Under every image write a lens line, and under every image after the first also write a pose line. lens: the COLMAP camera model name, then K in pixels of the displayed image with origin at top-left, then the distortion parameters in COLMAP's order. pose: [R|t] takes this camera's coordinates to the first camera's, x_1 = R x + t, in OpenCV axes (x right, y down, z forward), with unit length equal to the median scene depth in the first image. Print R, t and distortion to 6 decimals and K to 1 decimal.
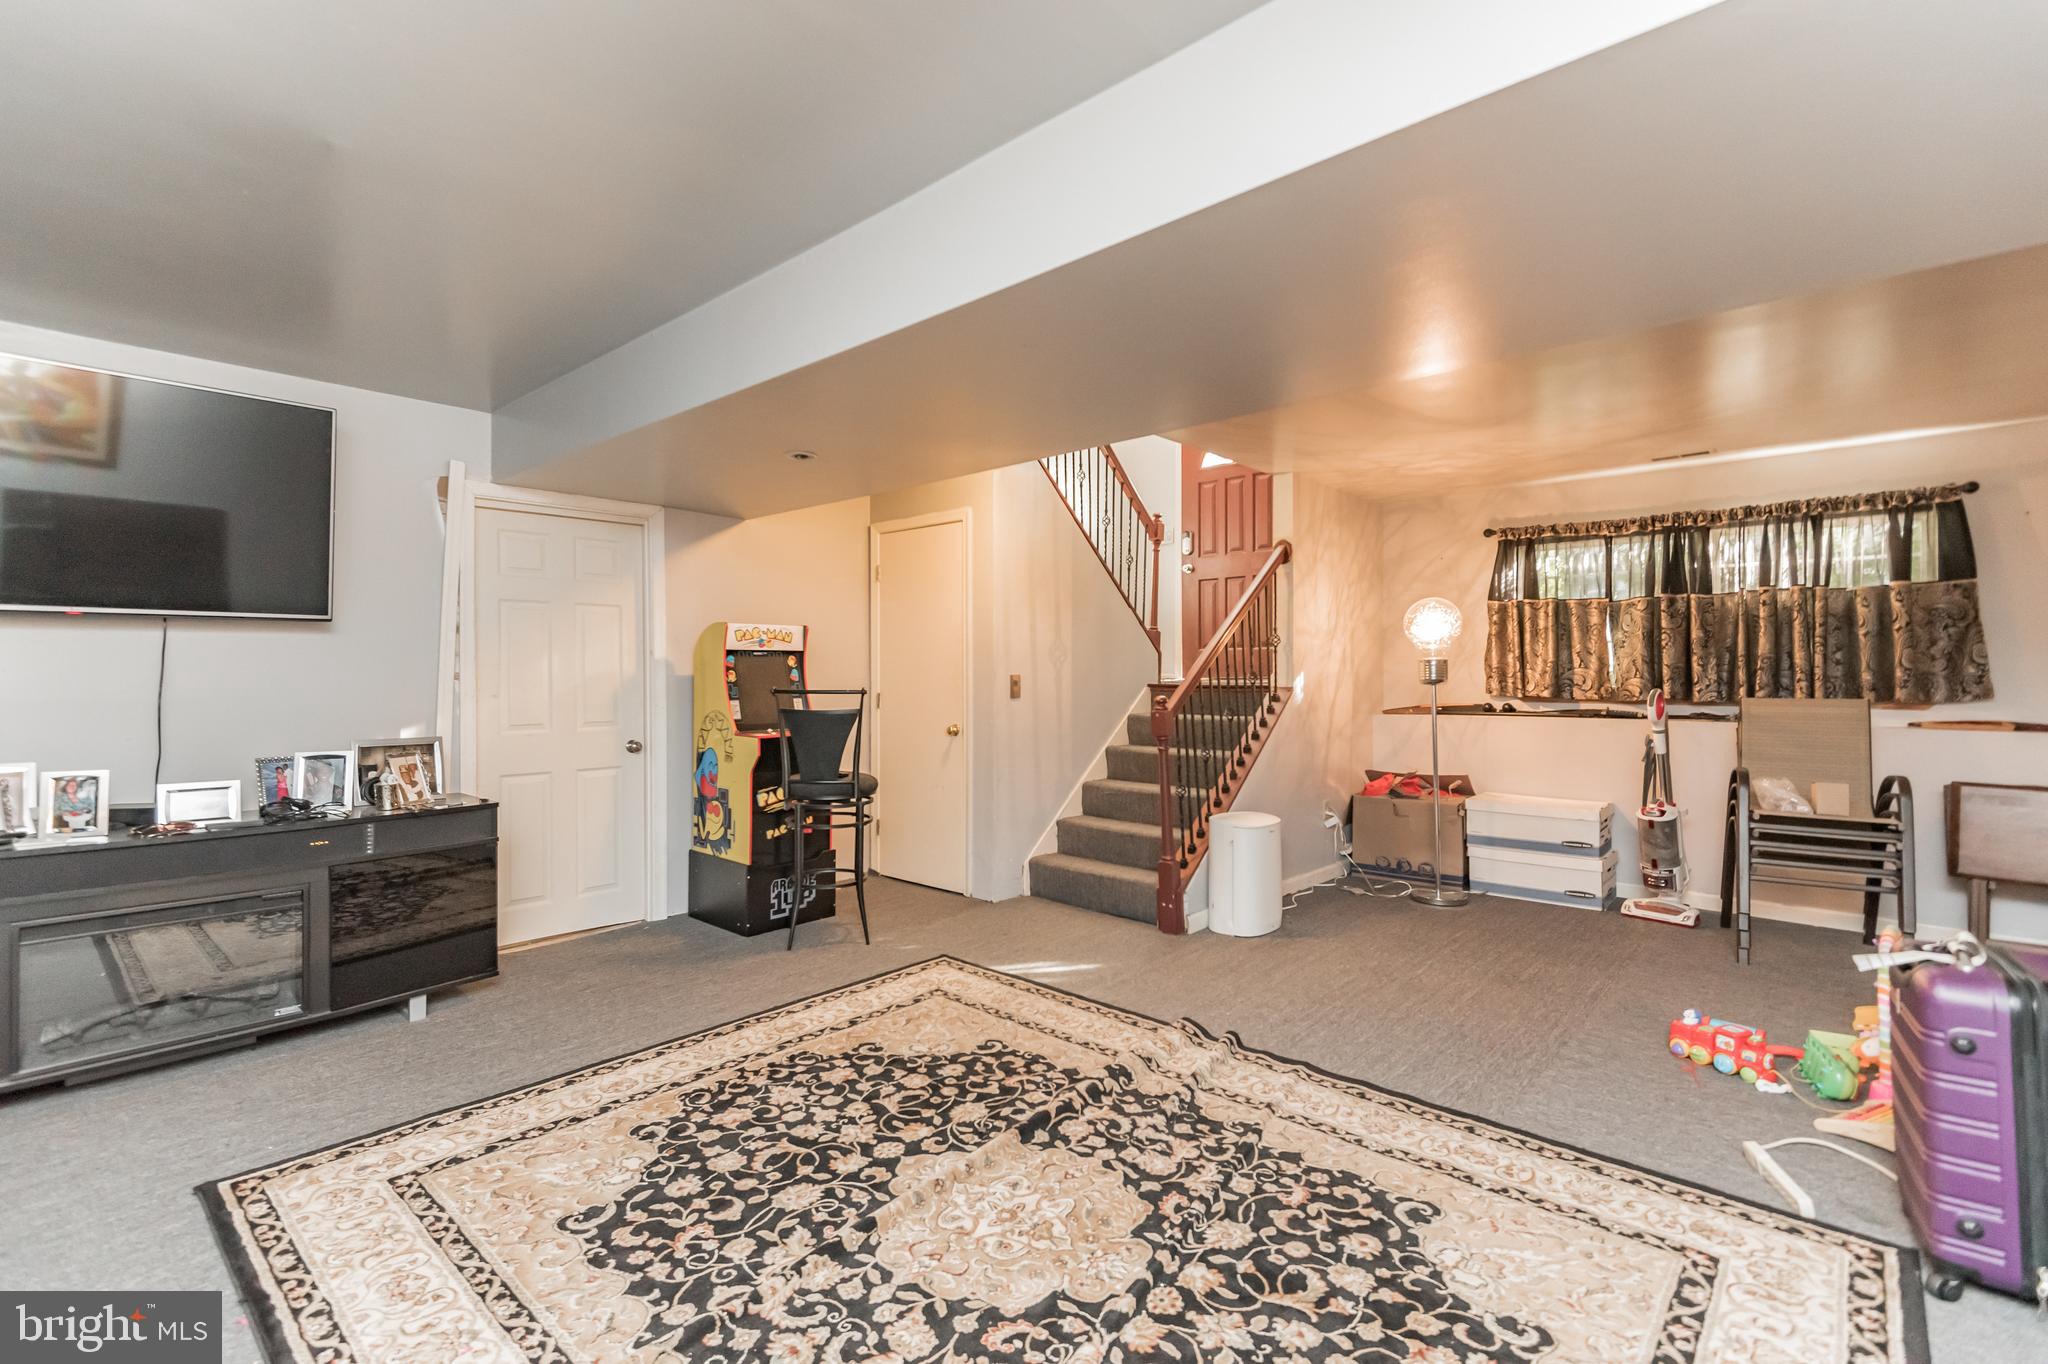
lens RADIAL K [[940.2, 0, 1011.6], [0, 940.2, 680.6], [0, 0, 1]] dist [0.037495, -0.011417]
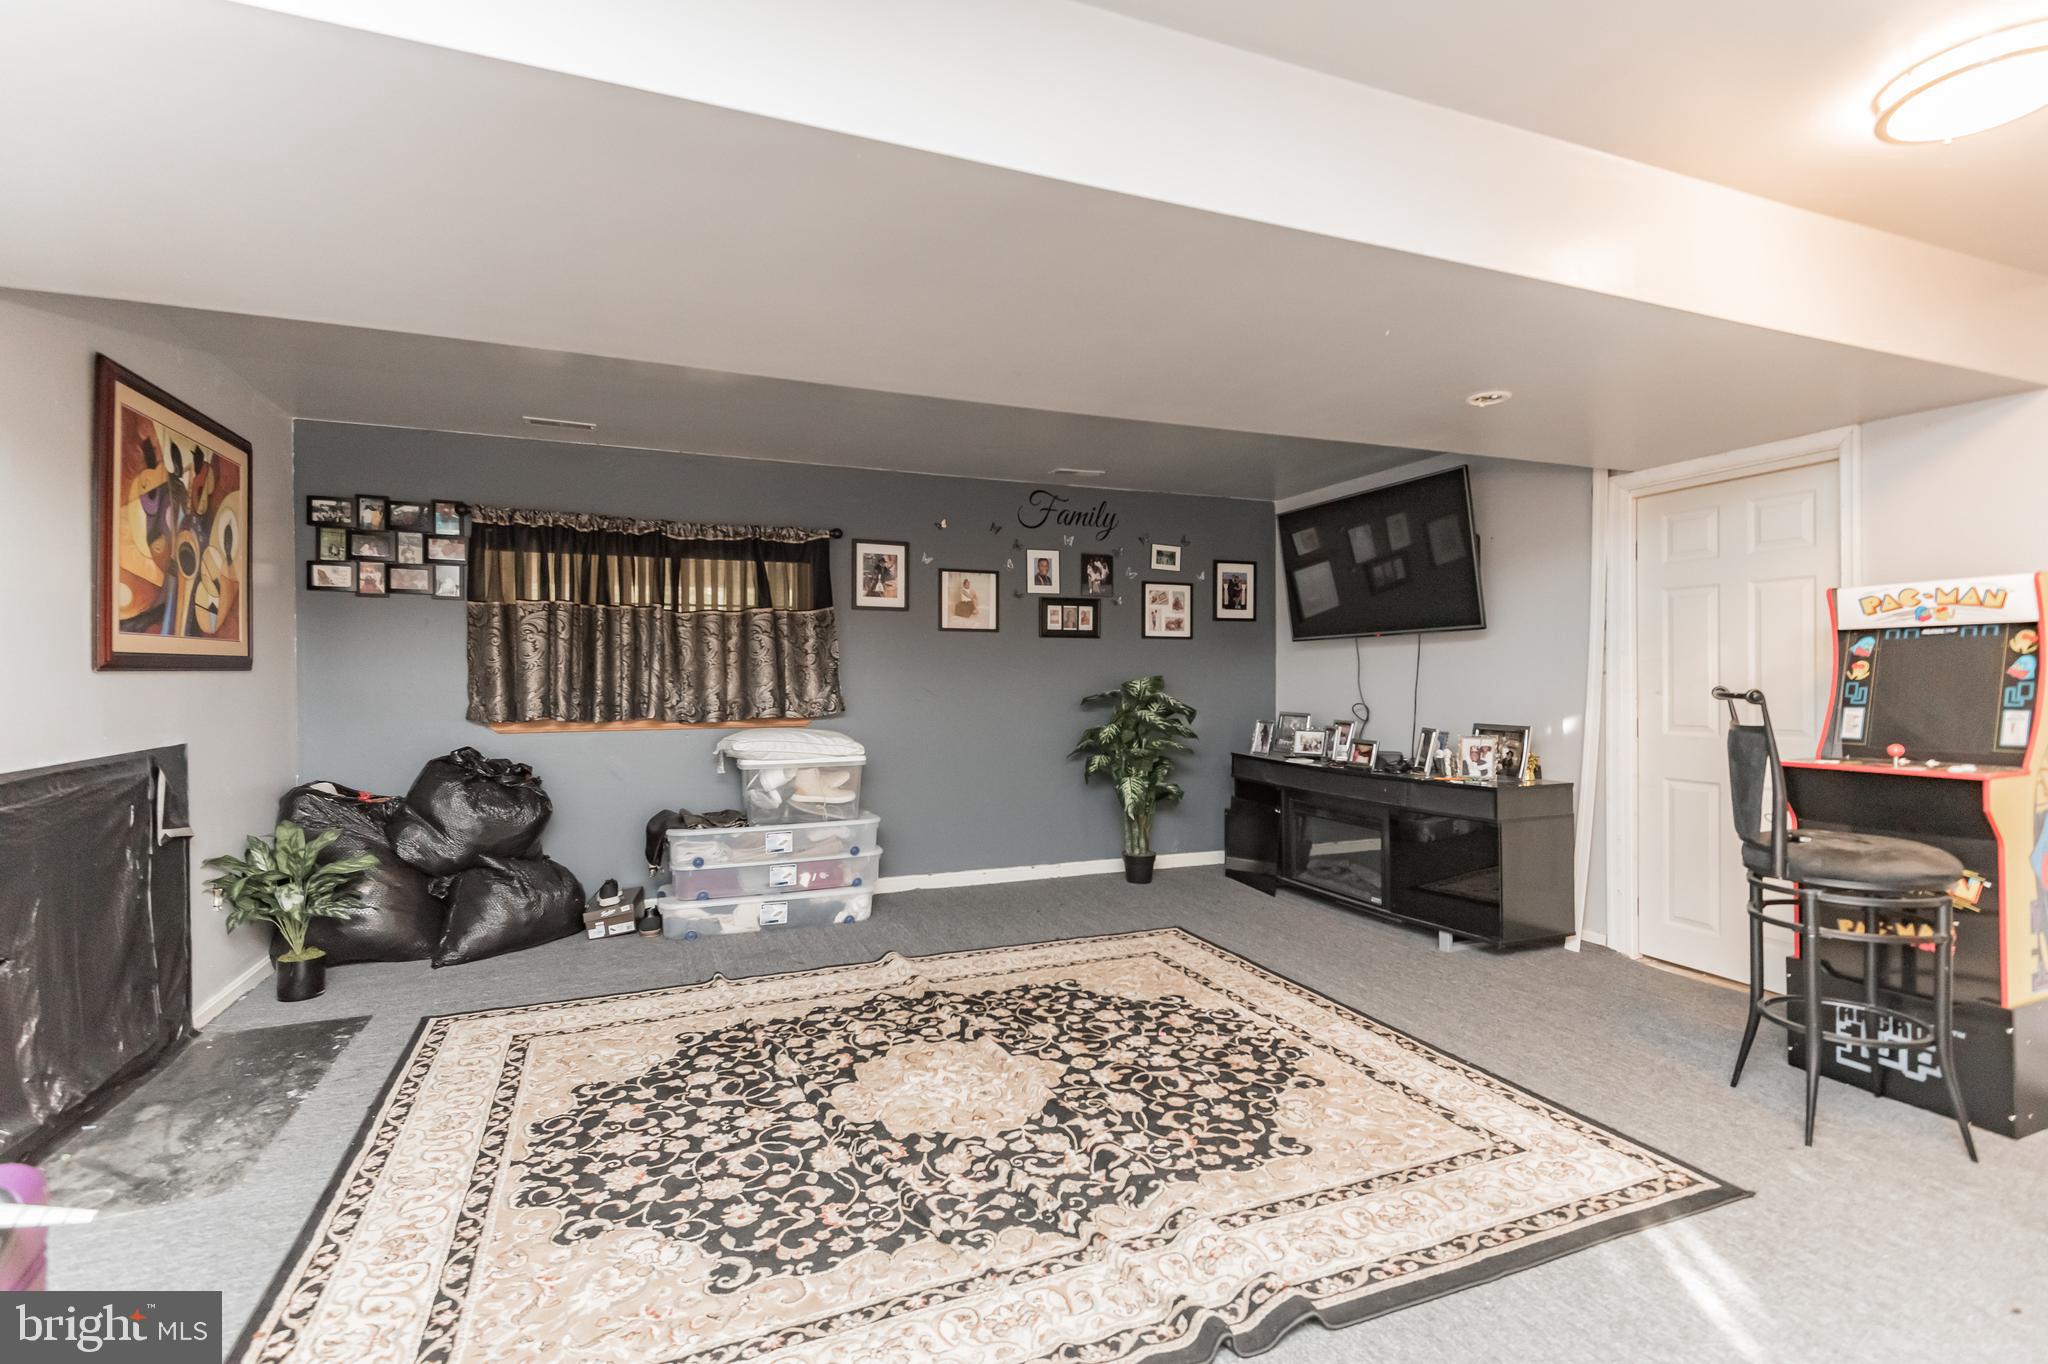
lens RADIAL K [[940.2, 0, 1045.1], [0, 940.2, 684.1], [0, 0, 1]] dist [0.037495, -0.011417]
pose [[-0.412070, 0.010287, -0.911094, 0.608788], [-0.004189, 0.999904, 0.013185, -0.002182], [0.911142, 0.009250, -0.411988, 0.895765]]
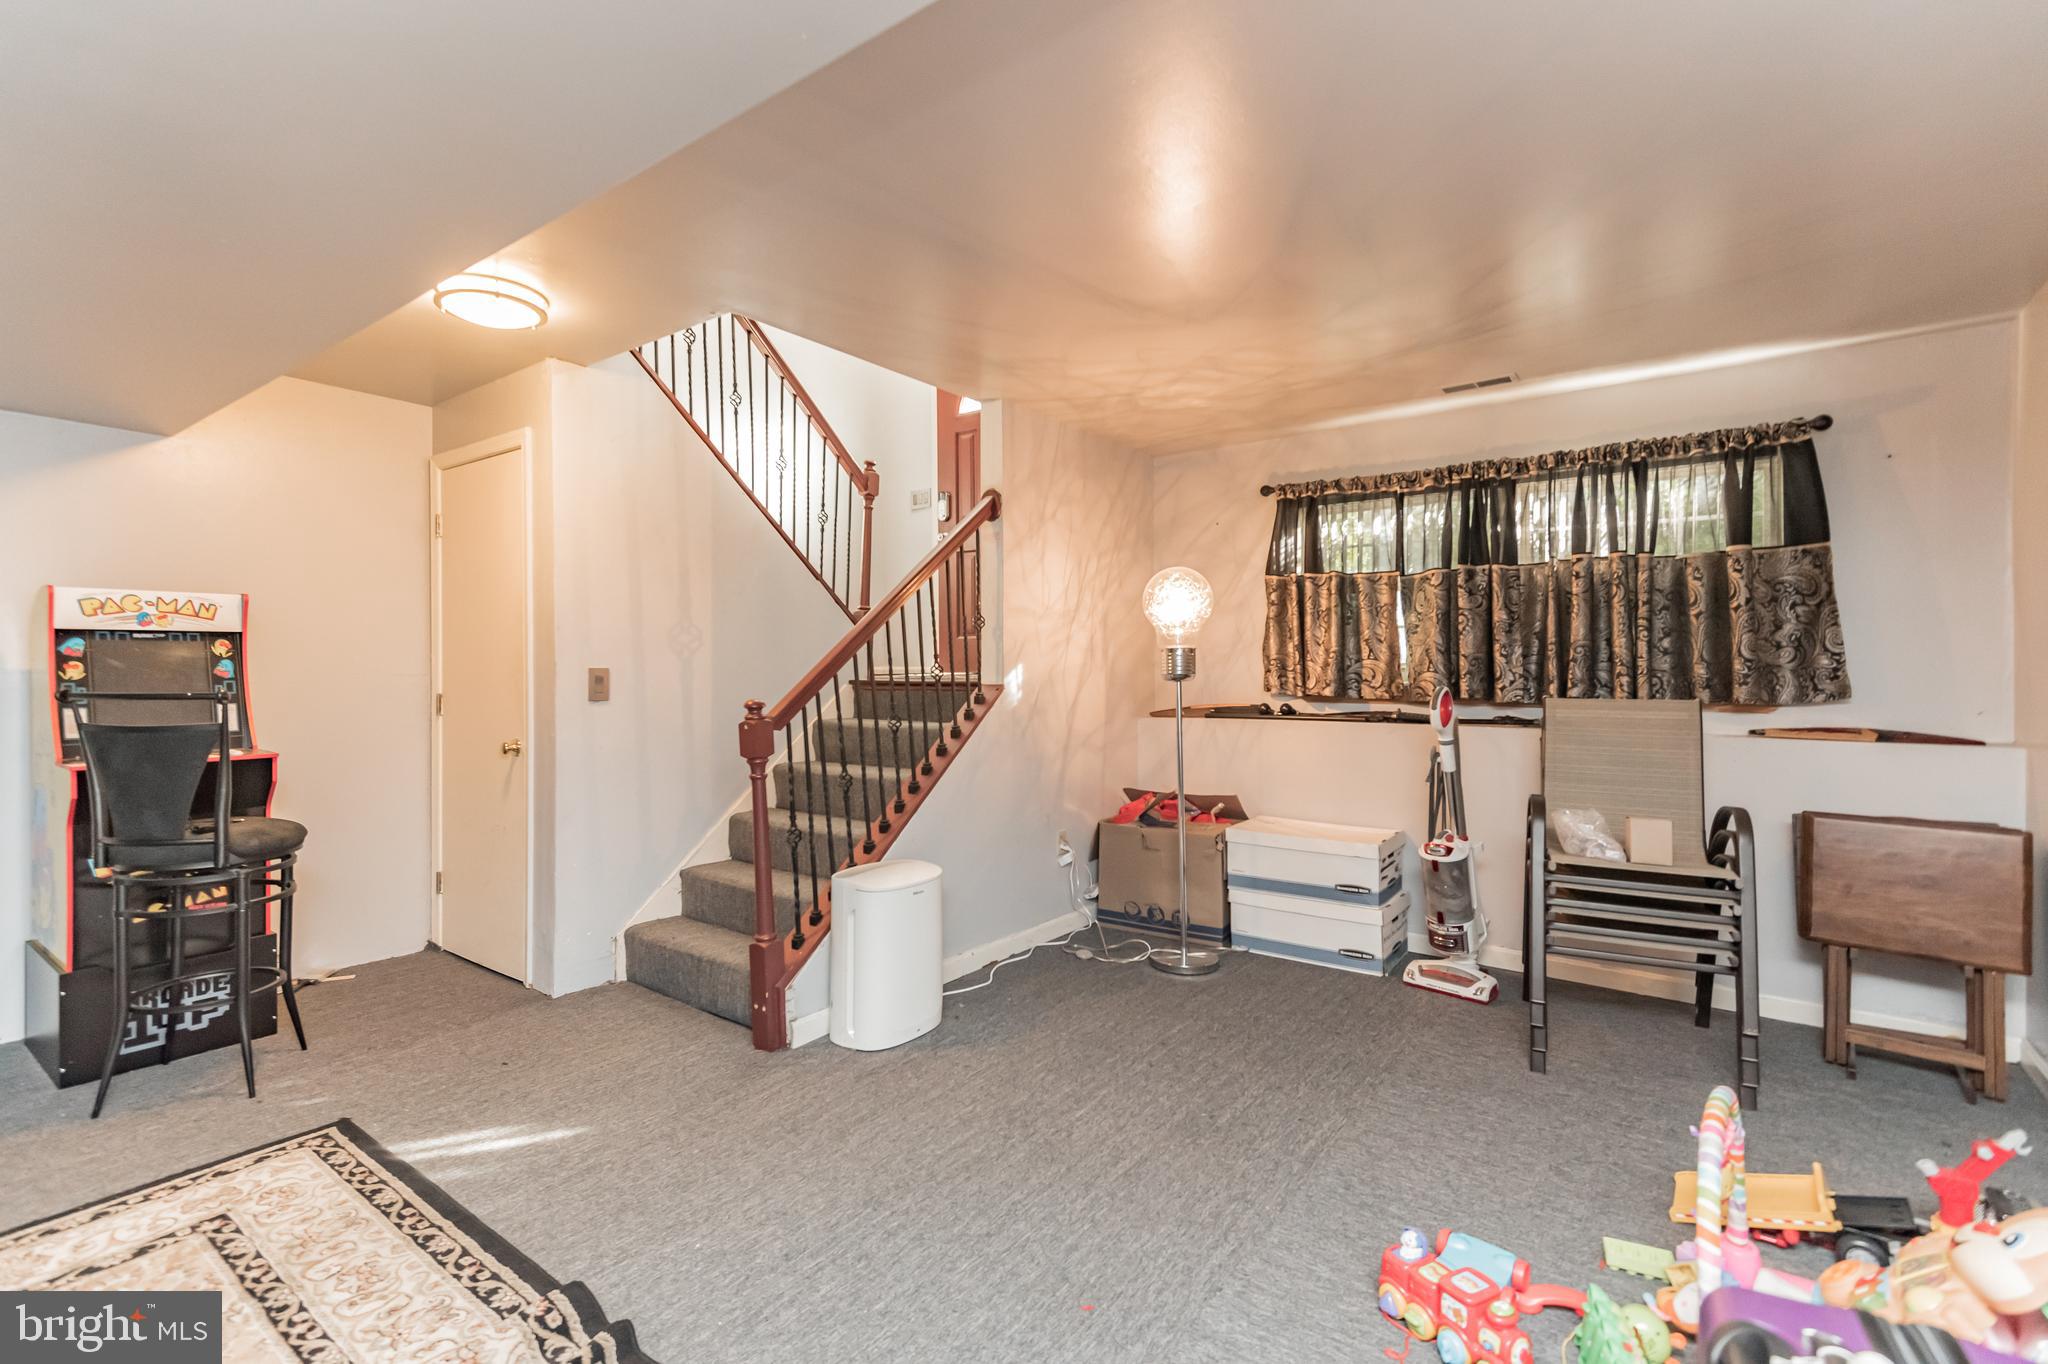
lens RADIAL K [[940.2, 0, 1013.9], [0, 940.2, 671.3], [0, 0, 1]] dist [0.037495, -0.011417]
pose [[0.995752, -0.001016, 0.092075, 0.323443], [0.001297, 0.999995, -0.002993, -0.001820], [-0.092072, 0.003100, 0.995748, 0.341697]]
